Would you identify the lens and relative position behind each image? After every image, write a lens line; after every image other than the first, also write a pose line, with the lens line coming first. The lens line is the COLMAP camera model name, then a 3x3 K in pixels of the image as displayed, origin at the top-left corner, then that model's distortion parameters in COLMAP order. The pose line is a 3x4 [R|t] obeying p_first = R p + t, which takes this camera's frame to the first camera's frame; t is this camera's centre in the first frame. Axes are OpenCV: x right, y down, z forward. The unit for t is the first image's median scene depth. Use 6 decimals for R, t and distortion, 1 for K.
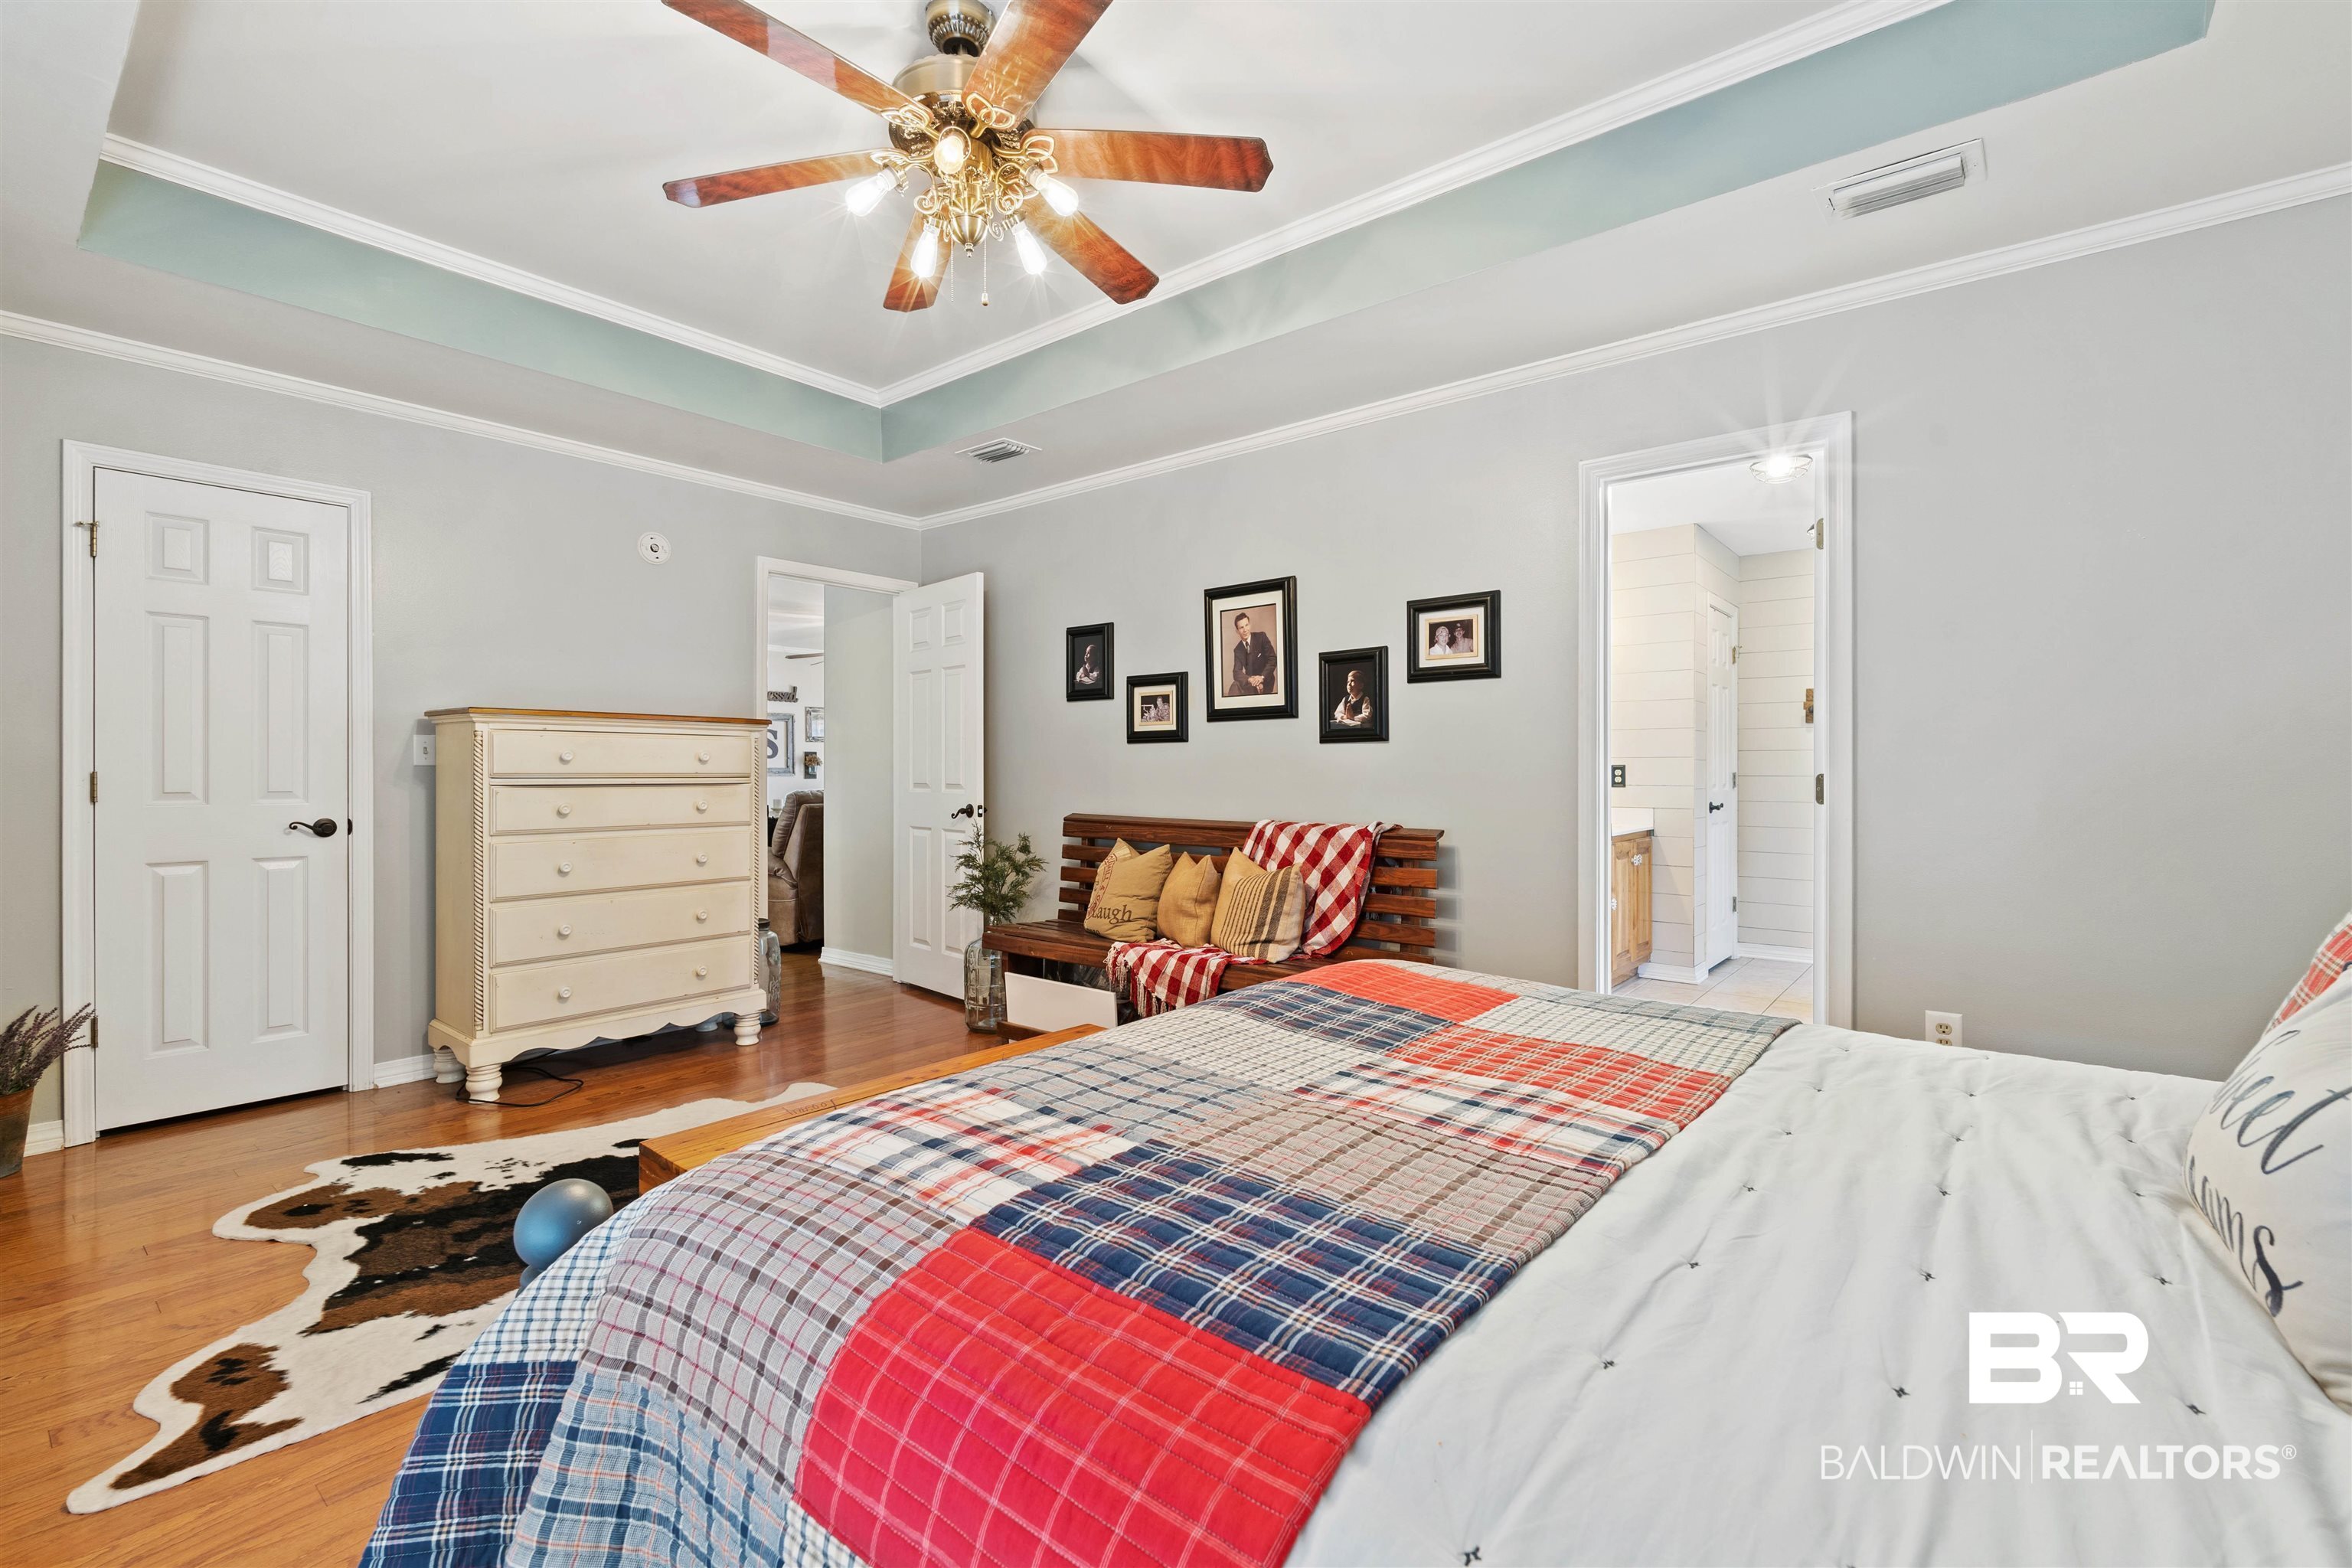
lens RADIAL K [[1037.8, 0, 1162.2], [0, 1037.8, 777.3], [0, 0, 1]] dist [0.010402, 0.000179]
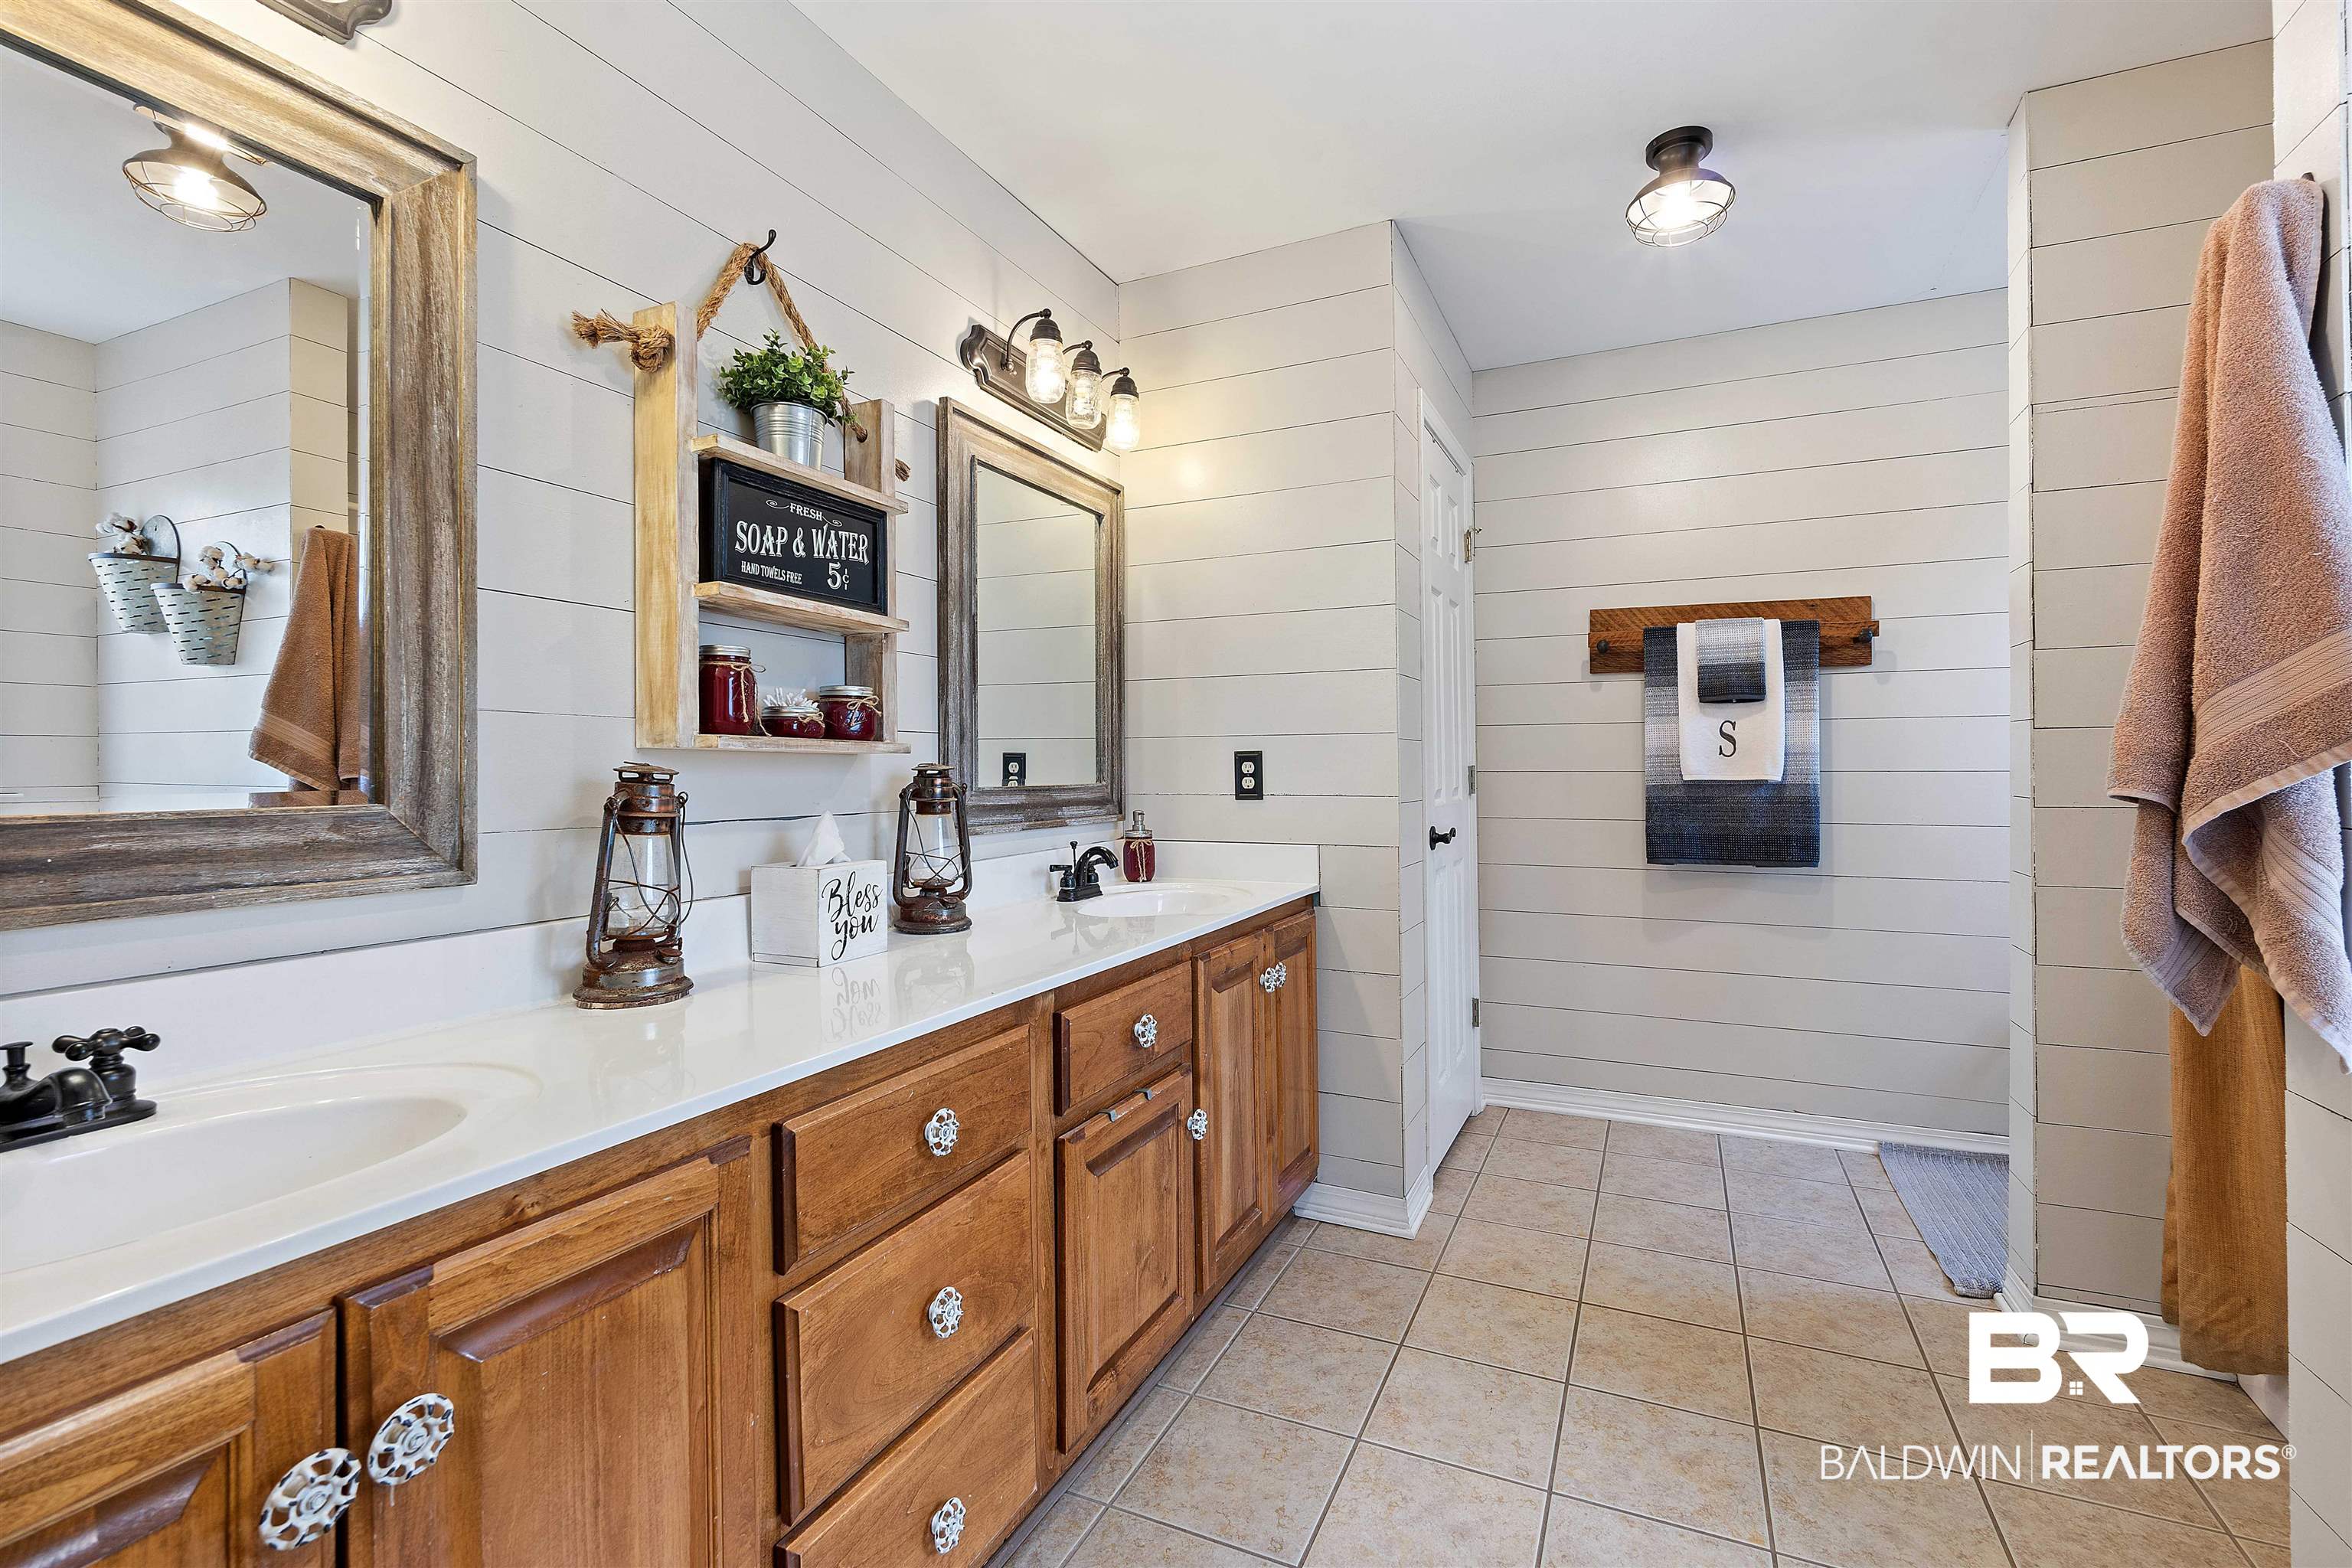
lens RADIAL K [[1037.8, 0, 1188.2], [0, 1037.8, 773.2], [0, 0, 1]] dist [0.010402, 0.000179]
pose [[0.966963, -0.011900, 0.254640, 0.297538], [0.014179, 0.999874, -0.007116, 0.000847], [-0.254523, 0.010491, 0.967010, 0.567424]]
